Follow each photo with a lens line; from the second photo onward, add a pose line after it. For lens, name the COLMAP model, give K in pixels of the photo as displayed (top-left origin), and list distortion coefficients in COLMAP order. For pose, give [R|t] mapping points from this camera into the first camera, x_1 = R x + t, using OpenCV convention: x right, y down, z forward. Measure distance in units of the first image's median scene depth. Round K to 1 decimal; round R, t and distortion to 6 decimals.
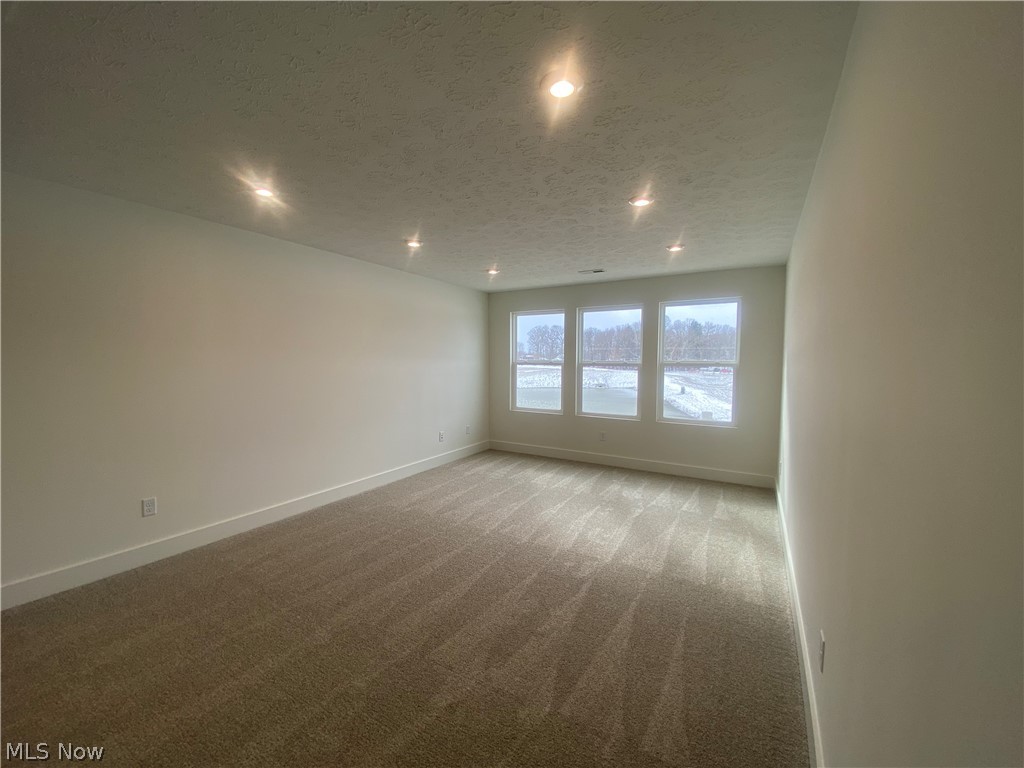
lens RADIAL K [[413.0, 0, 510.6], [0, 413.0, 382.7], [0, 0, 1]] dist [0.031298, -0.025954]
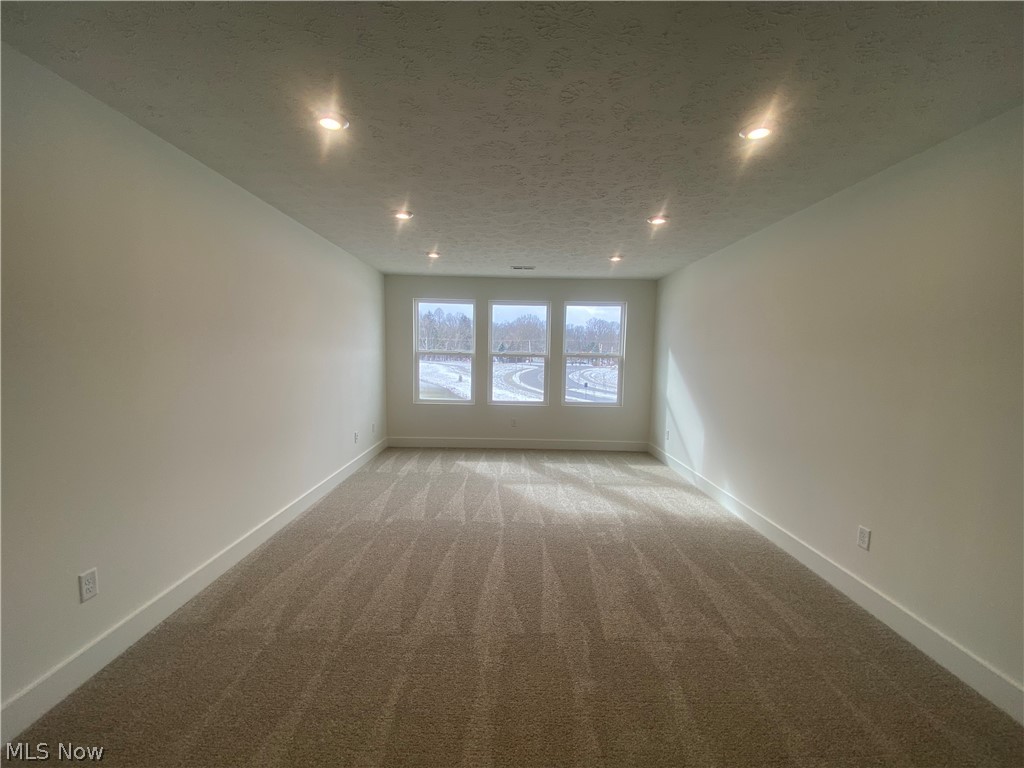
lens RADIAL K [[413.0, 0, 510.6], [0, 413.0, 382.7], [0, 0, 1]] dist [0.031298, -0.025954]
pose [[0.861269, -0.026557, 0.507455, -0.416275], [0.013859, 0.999490, 0.028785, -0.005368], [-0.507960, -0.017759, 0.861198, 0.109800]]
